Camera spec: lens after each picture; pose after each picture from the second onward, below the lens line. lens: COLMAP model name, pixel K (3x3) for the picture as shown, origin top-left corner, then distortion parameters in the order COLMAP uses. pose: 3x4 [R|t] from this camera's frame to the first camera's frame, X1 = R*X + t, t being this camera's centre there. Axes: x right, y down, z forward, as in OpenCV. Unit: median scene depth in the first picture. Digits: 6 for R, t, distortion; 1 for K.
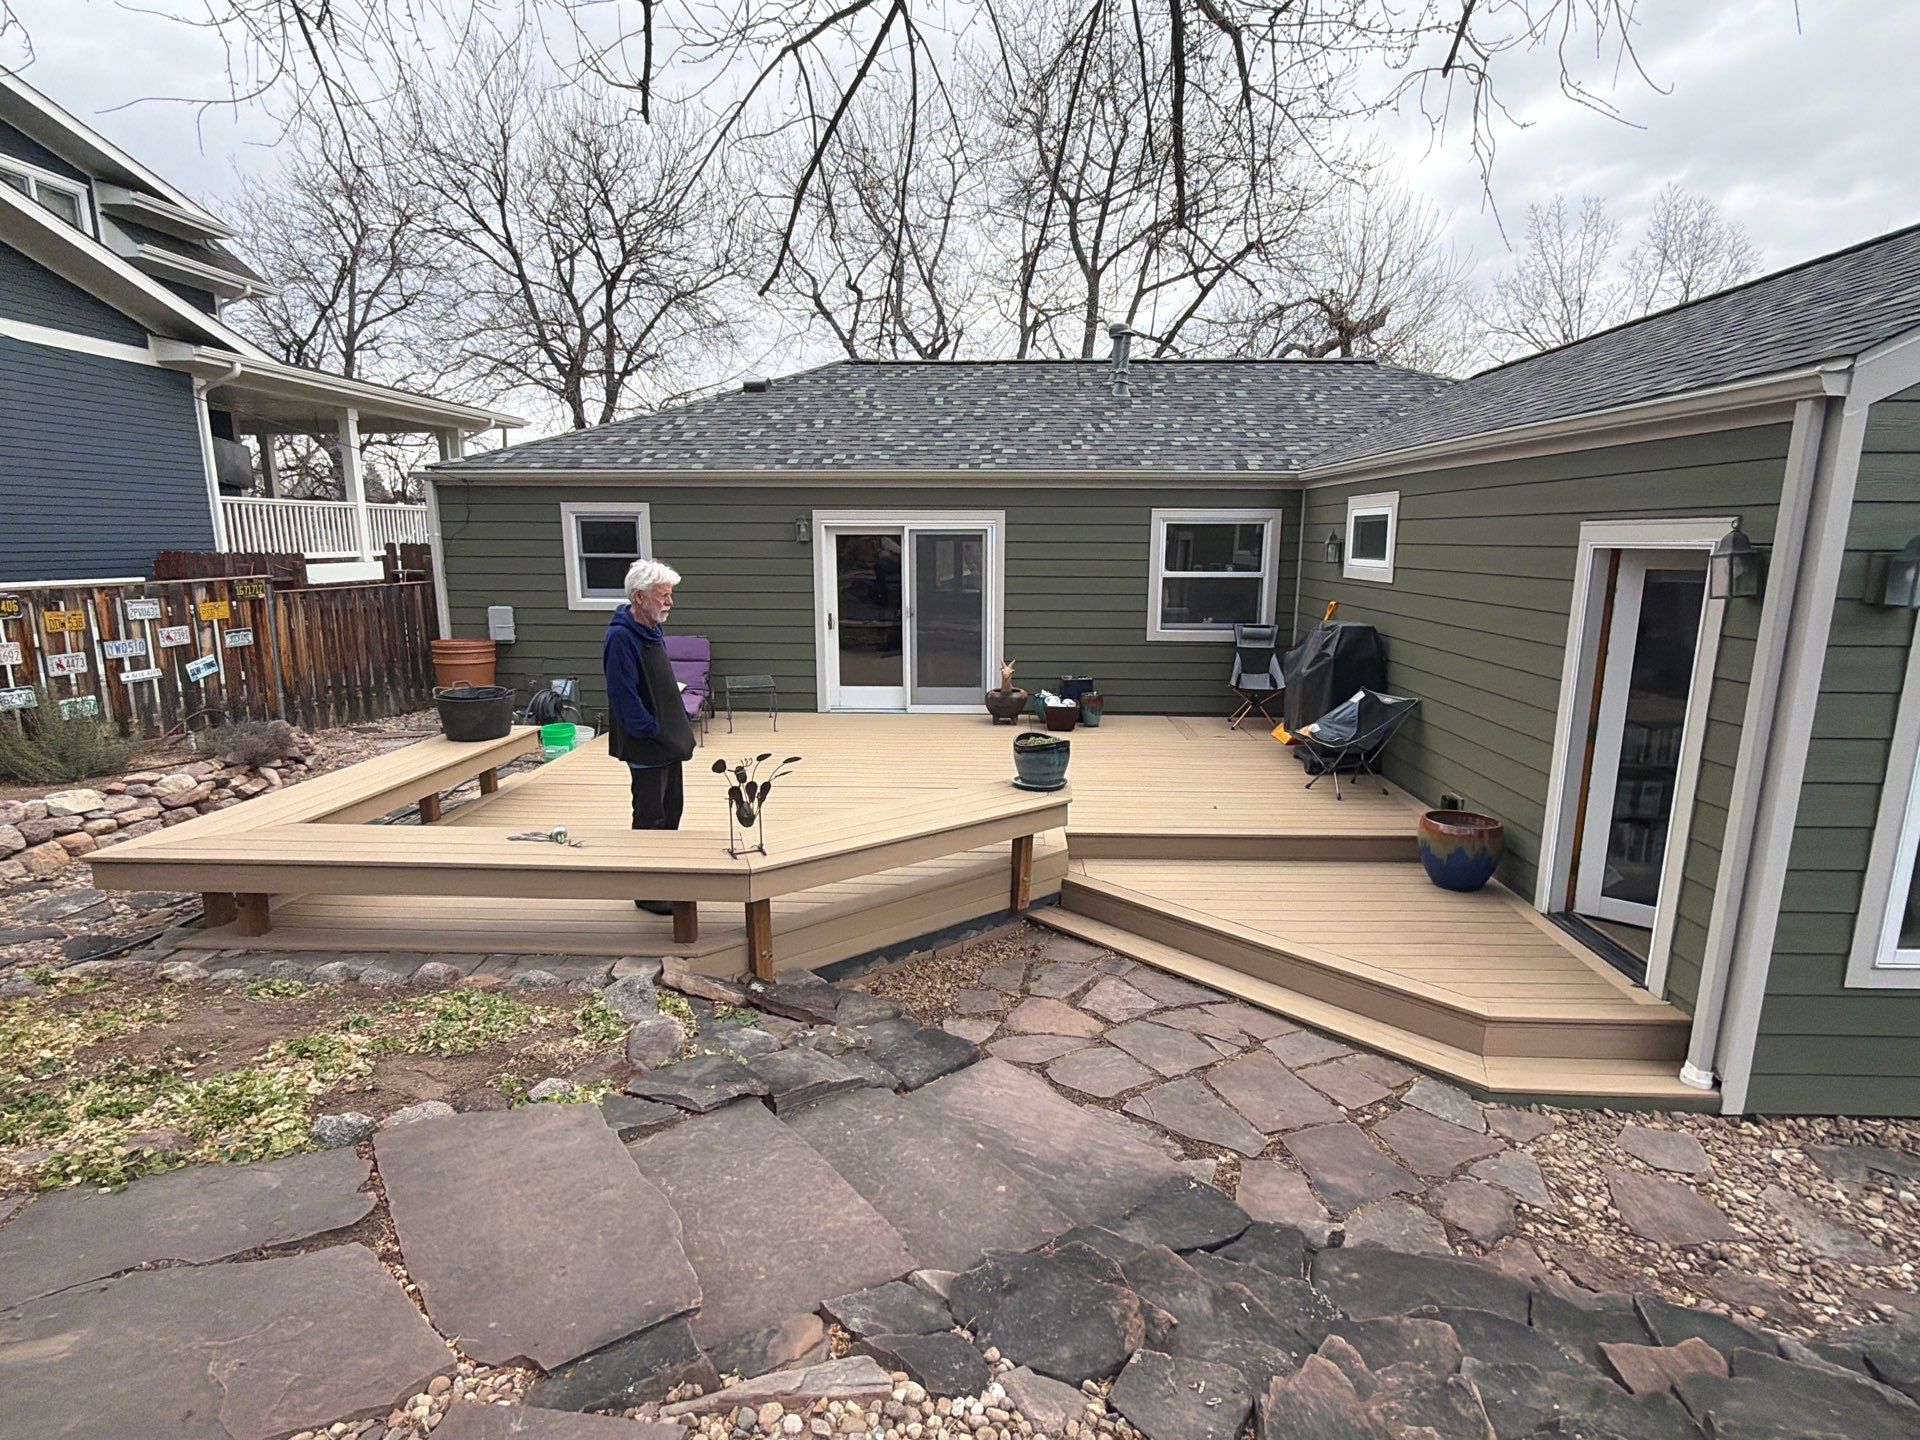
lens RADIAL K [[953.5, 0, 962.2], [0, 953.5, 726.1], [0, 0, 1]] dist [-0.000037, -0.000101]
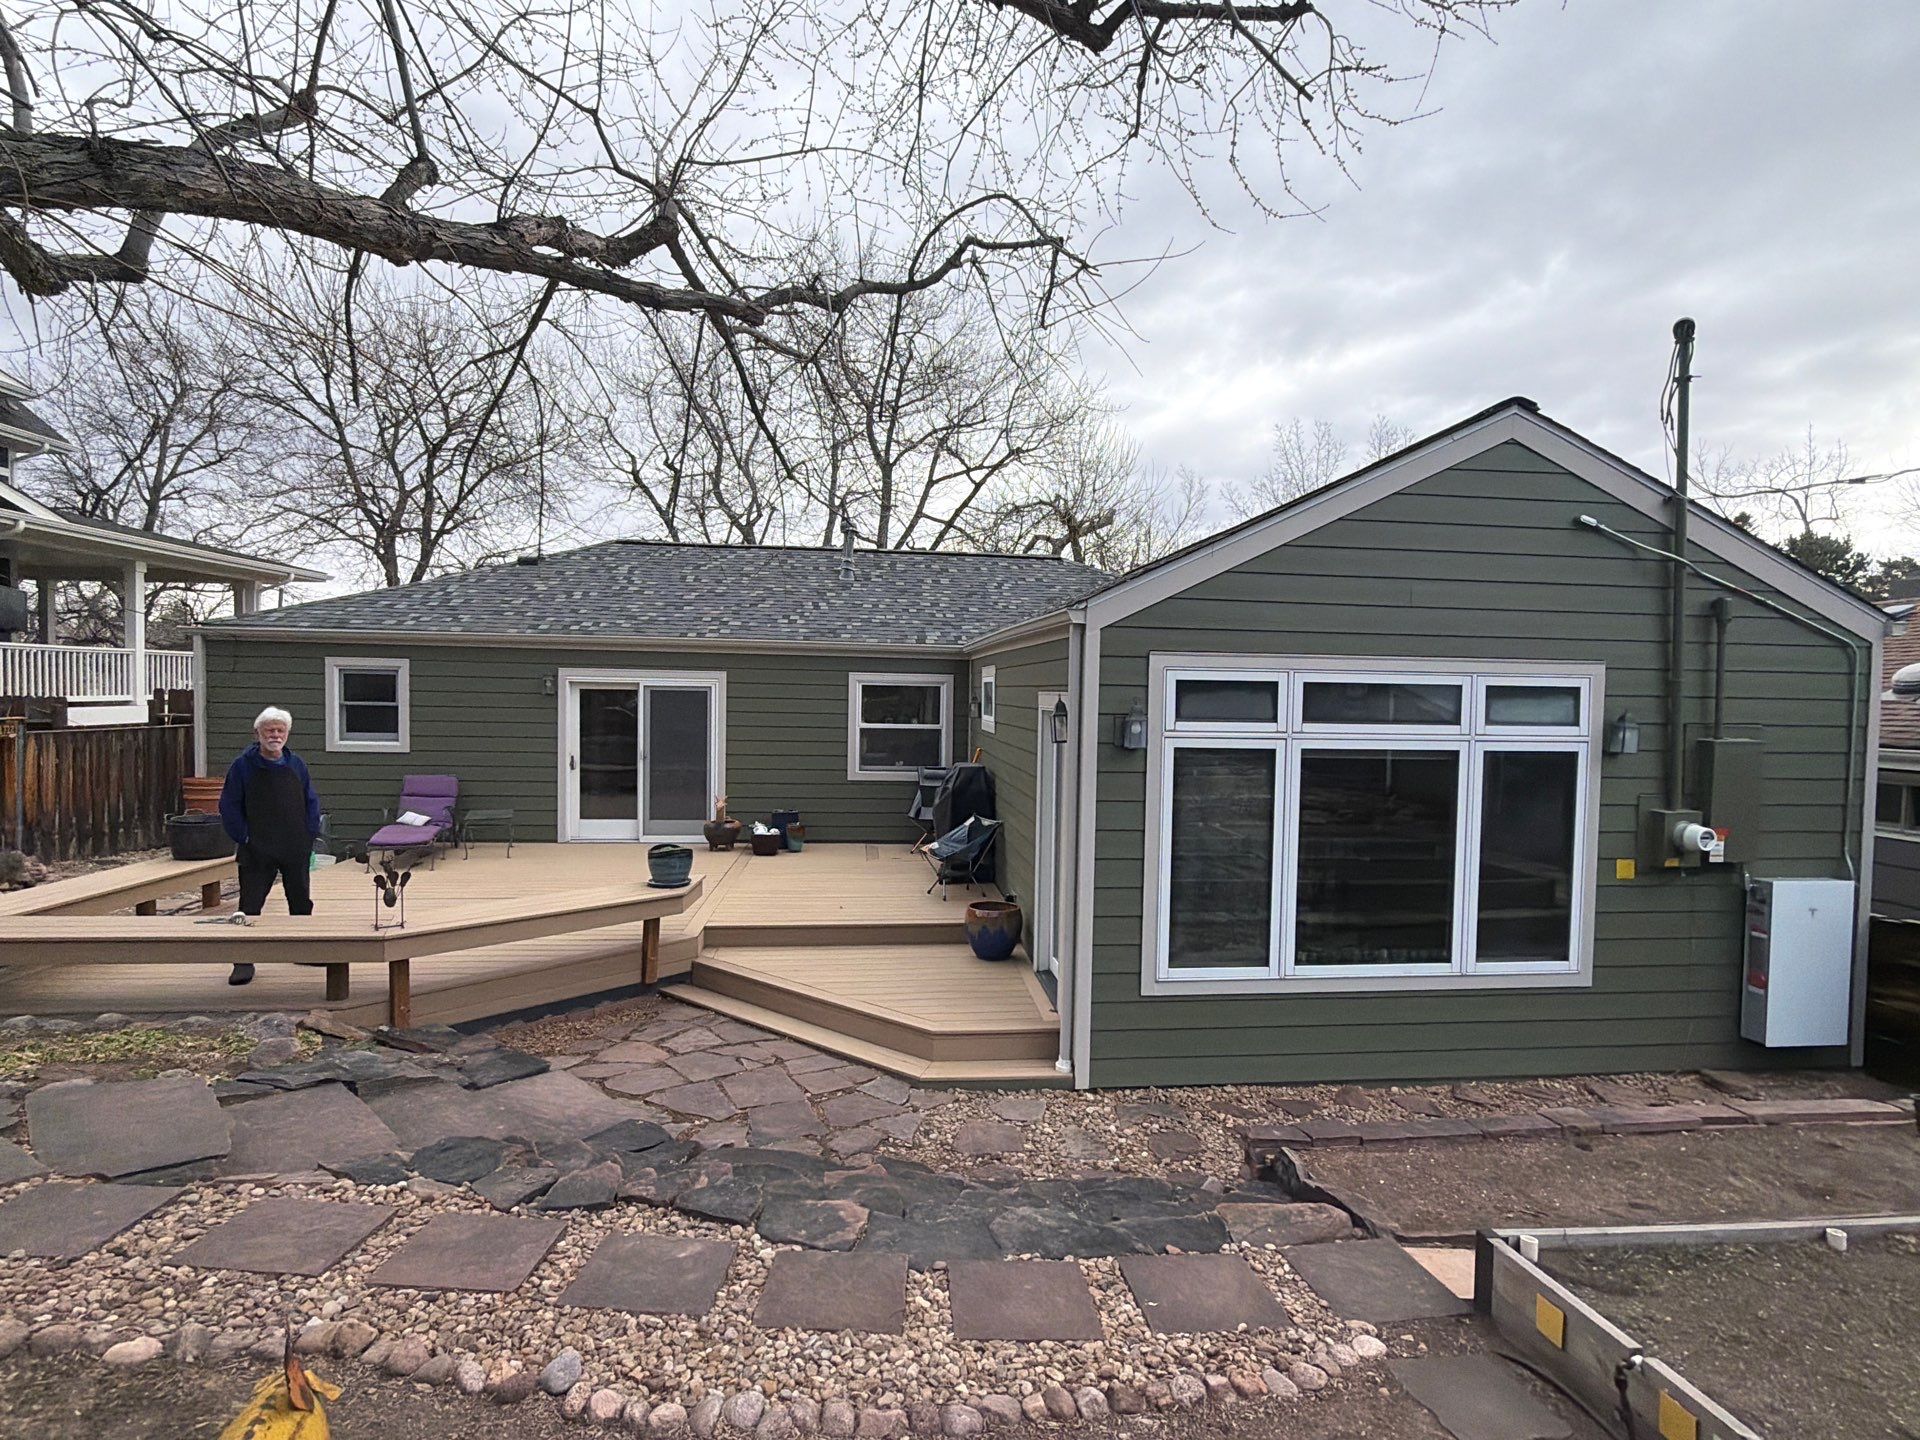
lens RADIAL K [[953.5, 0, 962.2], [0, 953.5, 726.1], [0, 0, 1]] dist [-0.000037, -0.000101]
pose [[0.989226, 0.011220, 0.145963, 0.161982], [0.011899, 0.987597, -0.156556, 0.032612], [-0.145910, 0.156606, 0.976824, -0.202112]]
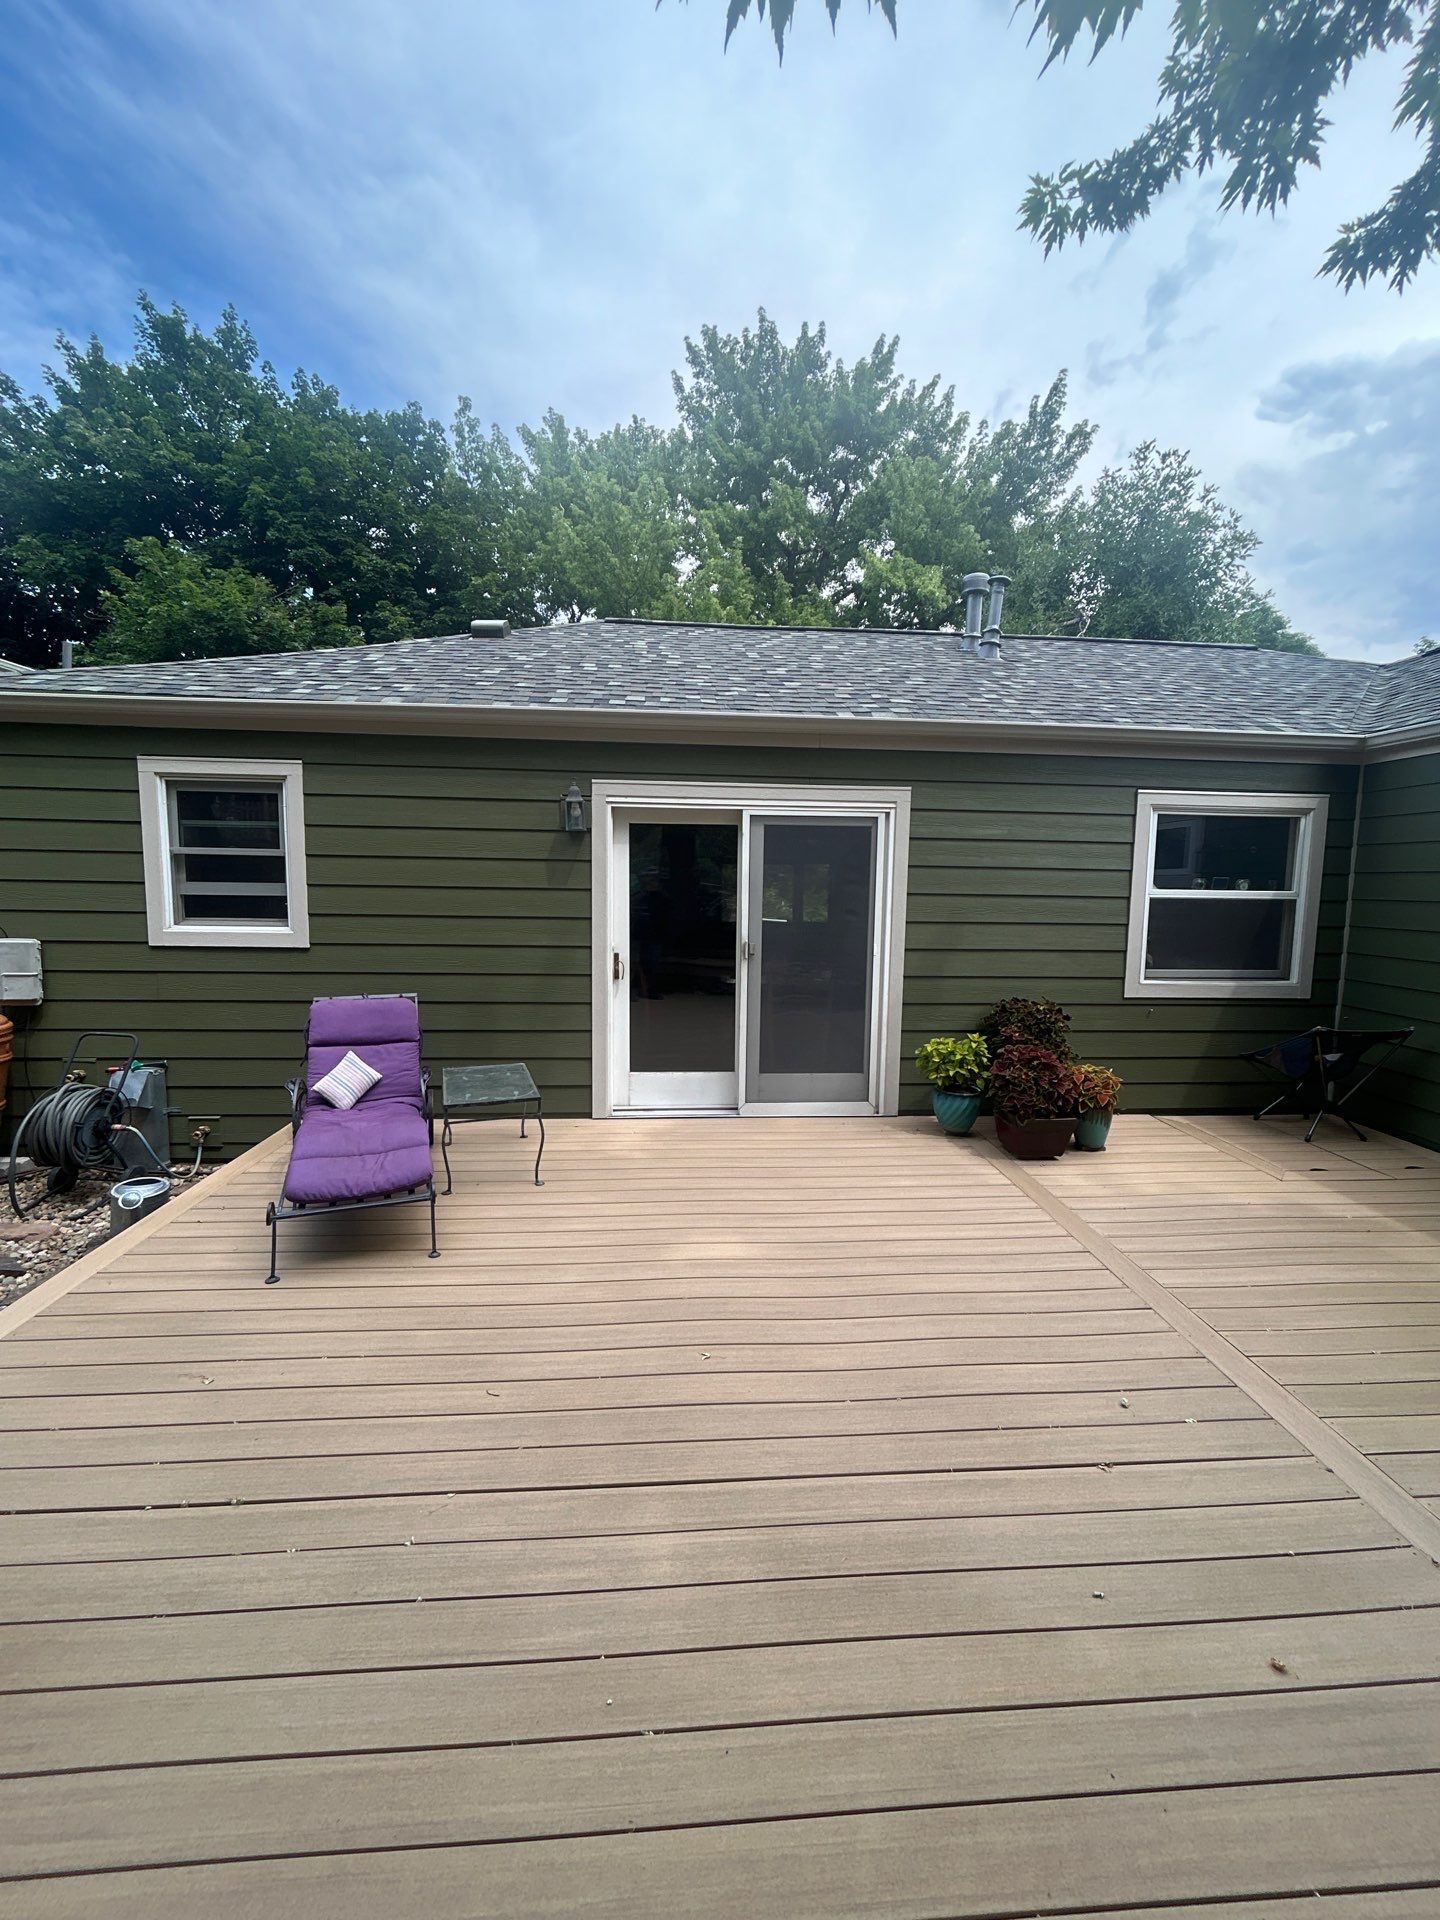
lens RADIAL K [[775.0, 0, 720.0], [0, 775.0, 960.0], [0, 0, 1]] dist [-0.002369, 0.000360]
pose [[0.994401, 0.001713, 0.105656, -0.128164], [0.008264, 0.995545, -0.093923, -0.069051], [-0.105346, 0.094270, 0.989957, 0.524307]]
